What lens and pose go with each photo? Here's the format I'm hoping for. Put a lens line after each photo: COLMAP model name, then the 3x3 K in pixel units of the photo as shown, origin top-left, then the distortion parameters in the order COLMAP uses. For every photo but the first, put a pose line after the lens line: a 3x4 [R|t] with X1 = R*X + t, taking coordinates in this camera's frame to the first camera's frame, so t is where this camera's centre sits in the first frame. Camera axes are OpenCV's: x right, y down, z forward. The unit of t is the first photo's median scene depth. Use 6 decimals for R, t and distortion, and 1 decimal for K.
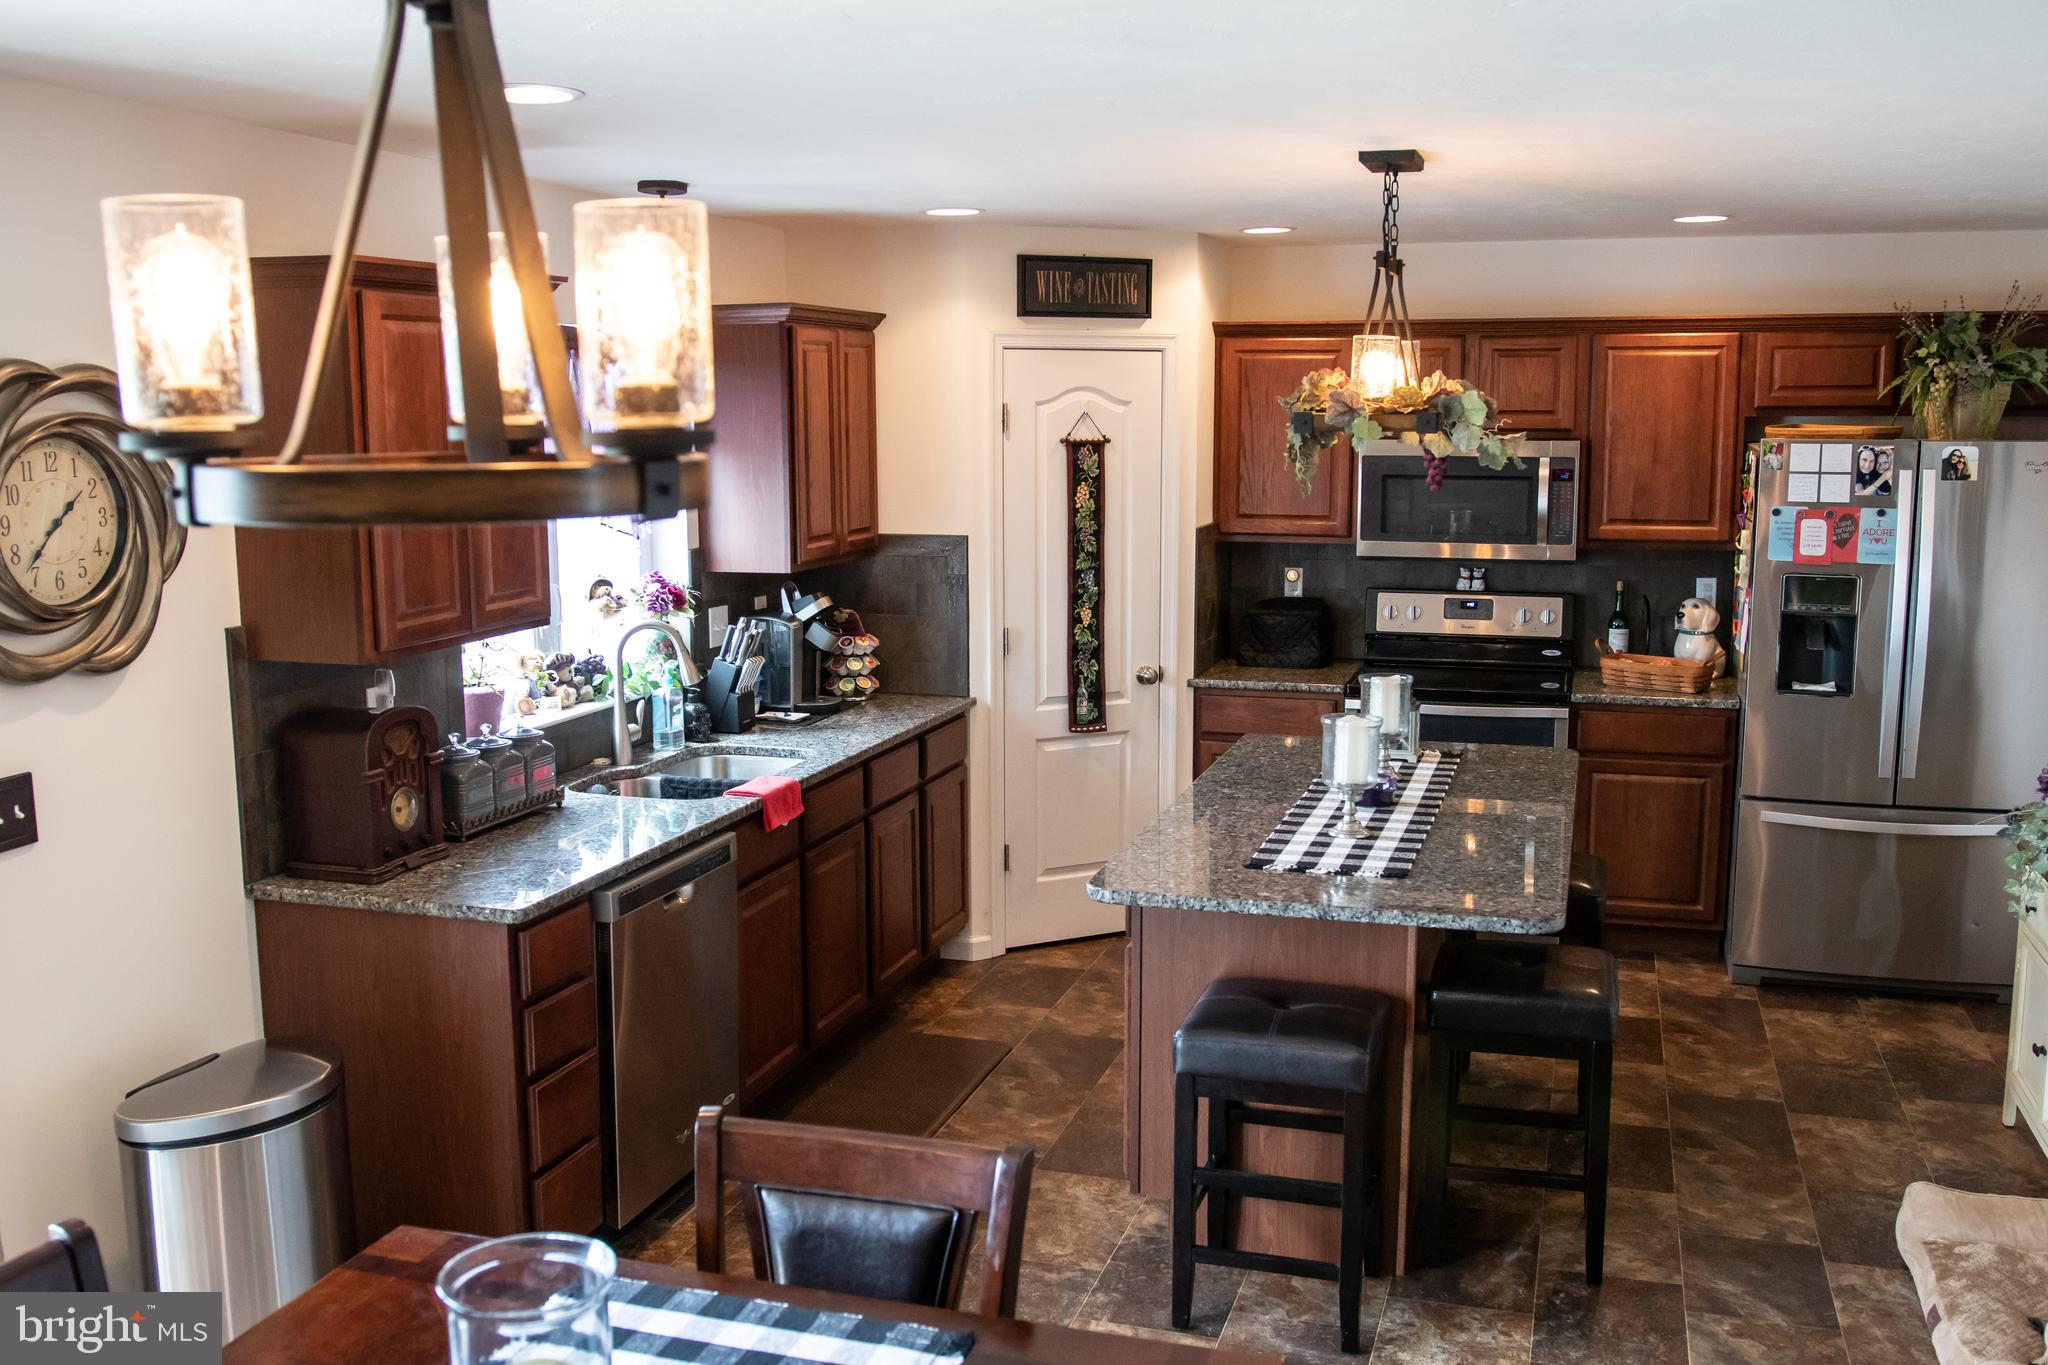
lens RADIAL K [[1847.4, 0, 1021.7], [0, 1847.4, 698.6], [0, 0, 1]] dist [-0.079239, 0.078258]
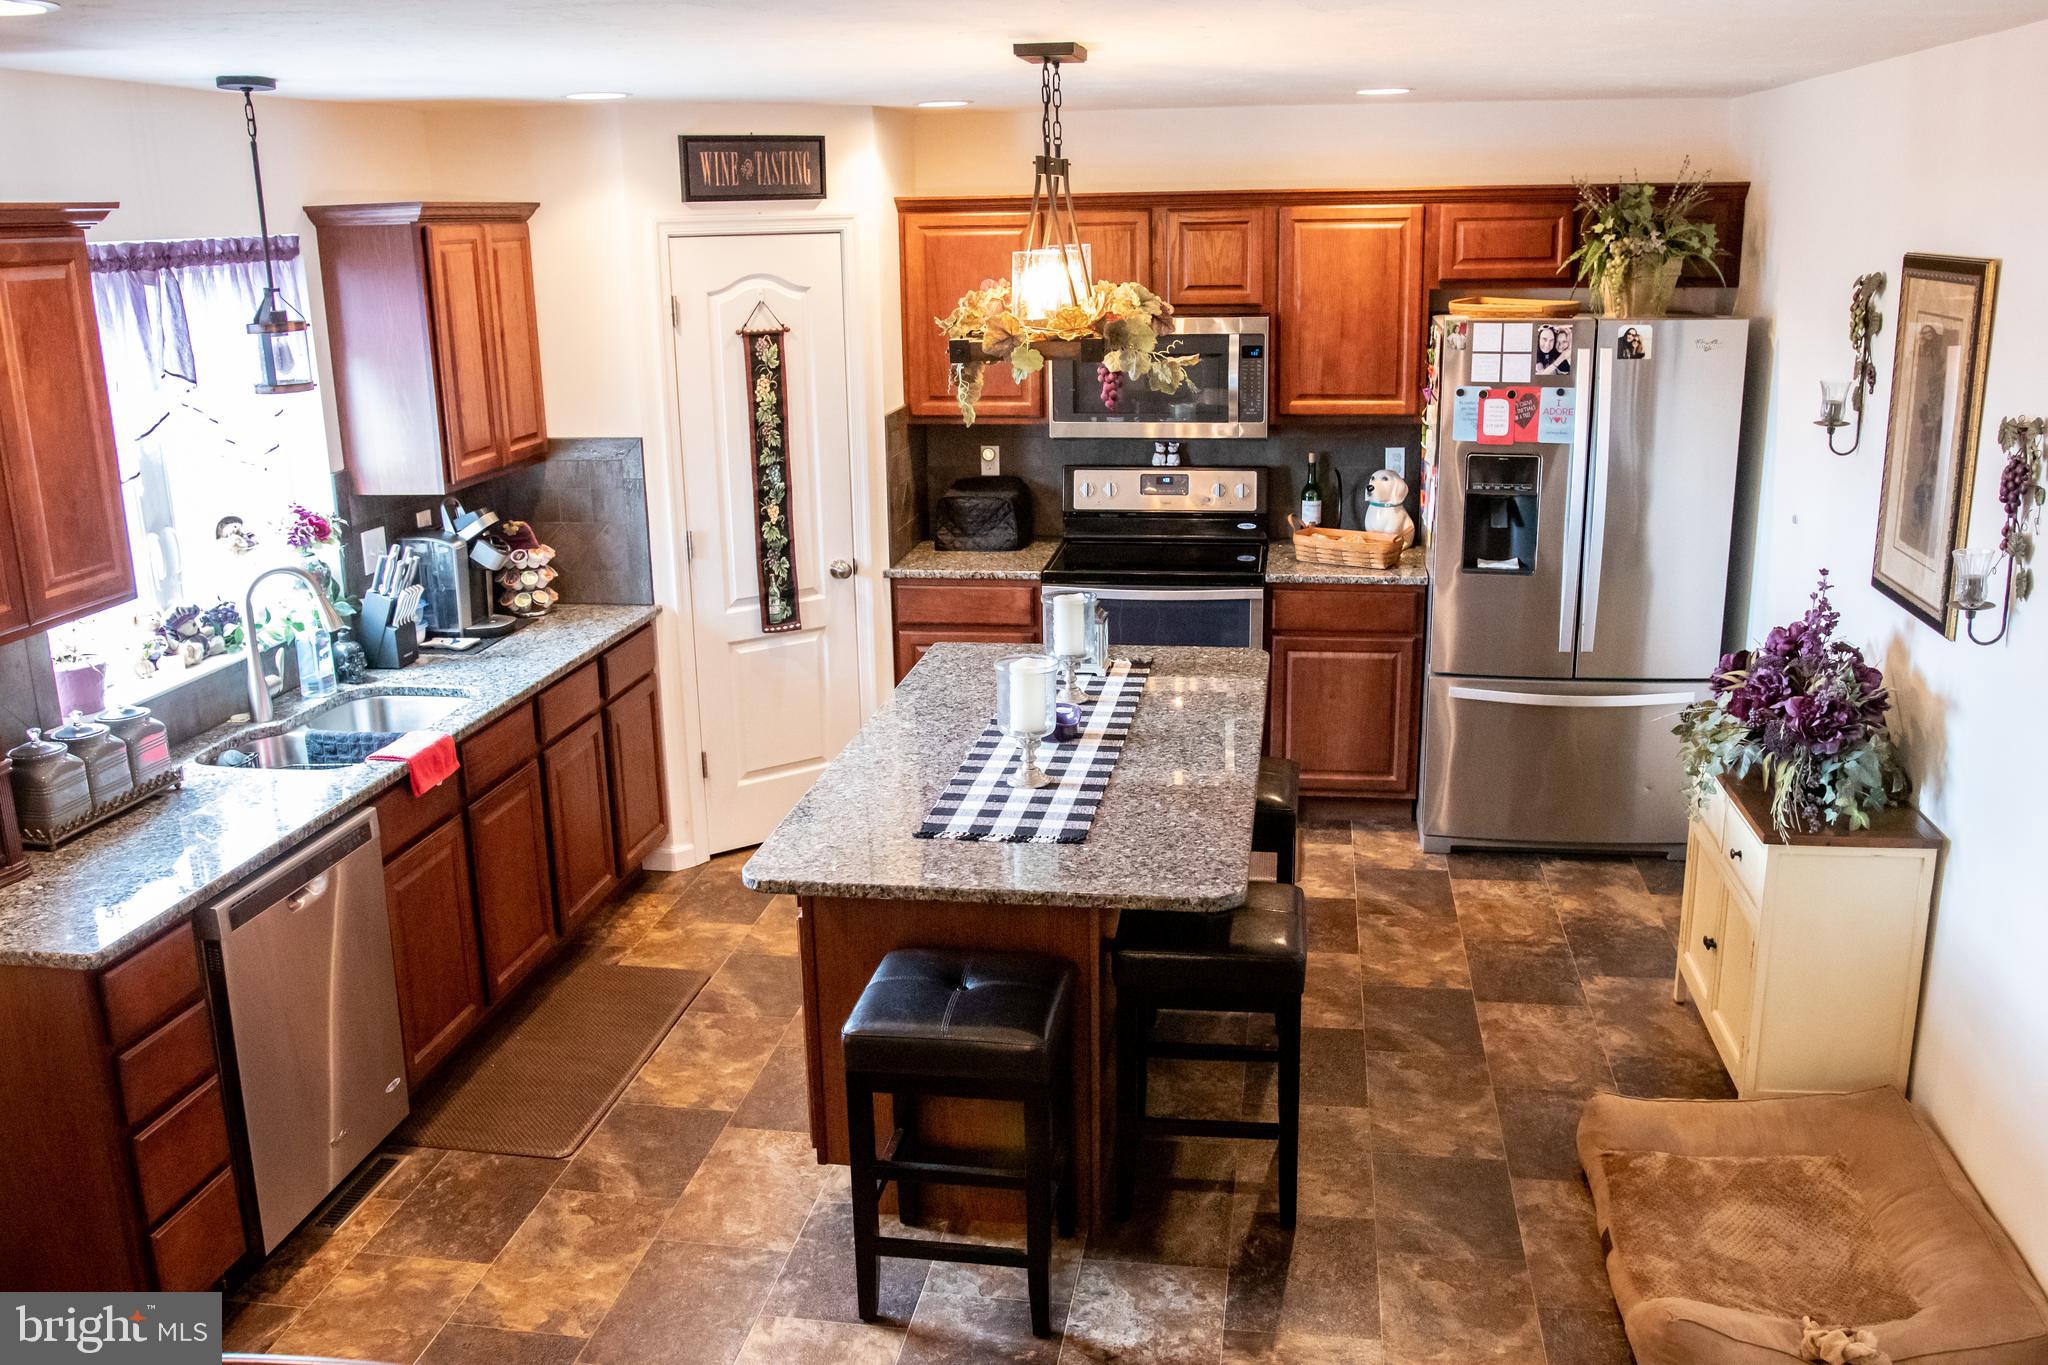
lens RADIAL K [[1734.5, 0, 1013.5], [0, 1734.5, 703.0], [0, 0, 1]] dist [-0.089642, 0.076043]
pose [[0.990001, -0.051949, 0.131149, 0.039635], [0.036864, 0.992688, 0.114941, -0.051189], [-0.136161, -0.108957, 0.984677, 0.089343]]
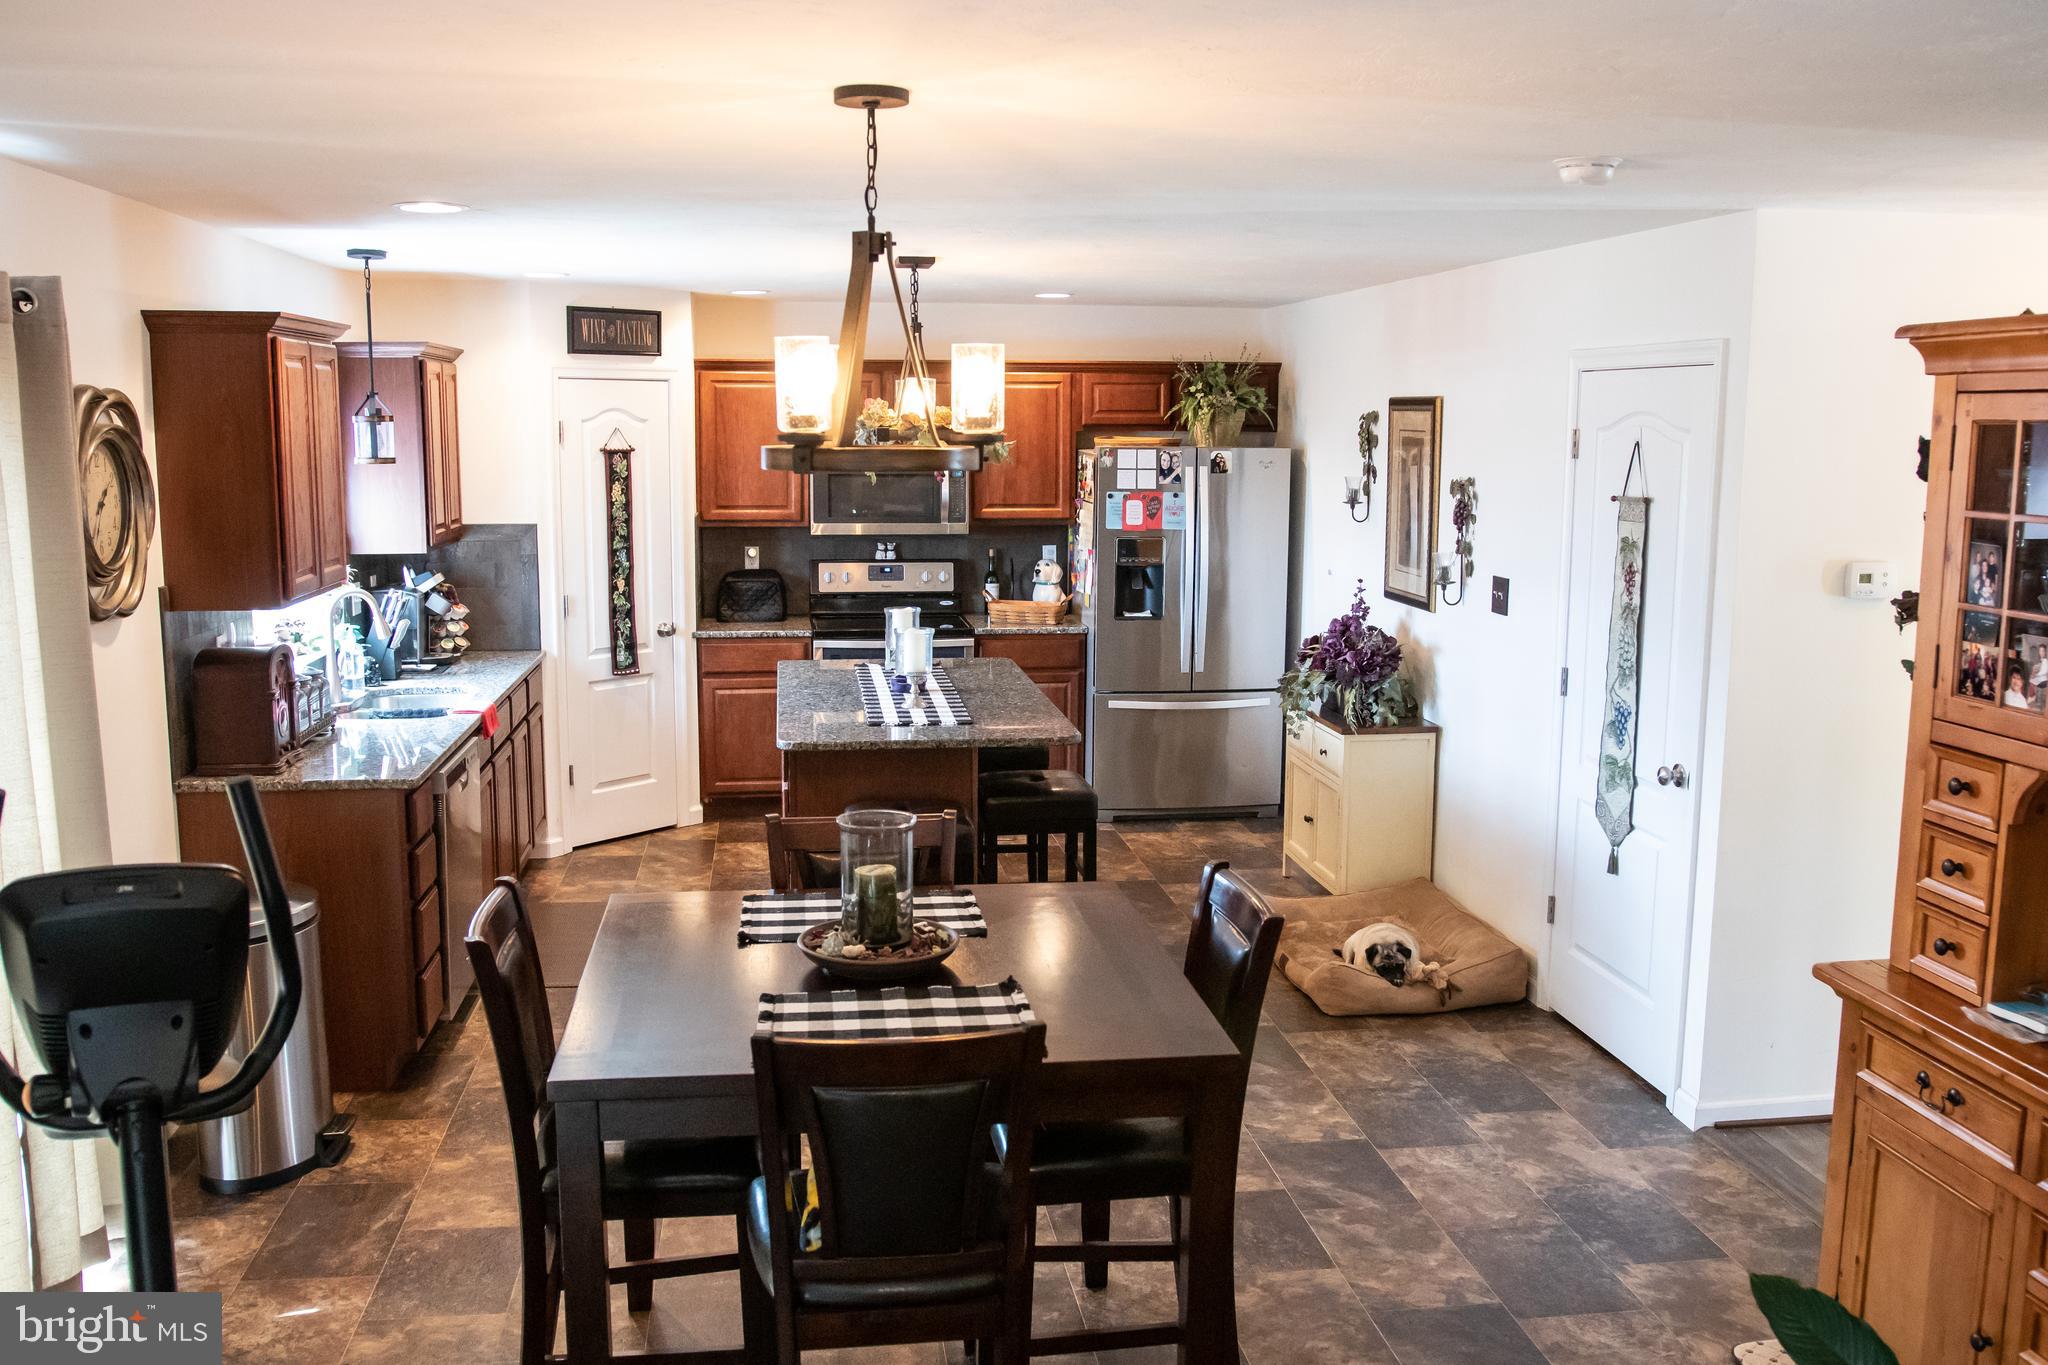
lens RADIAL K [[1734.5, 0, 1019.1], [0, 1734.5, 692.8], [0, 0, 1]] dist [-0.089642, 0.076043]
pose [[0.908570, -0.055868, 0.413981, -0.244163], [0.056555, 0.998343, 0.010608, 0.038011], [-0.413888, 0.013775, 0.910224, -0.243090]]
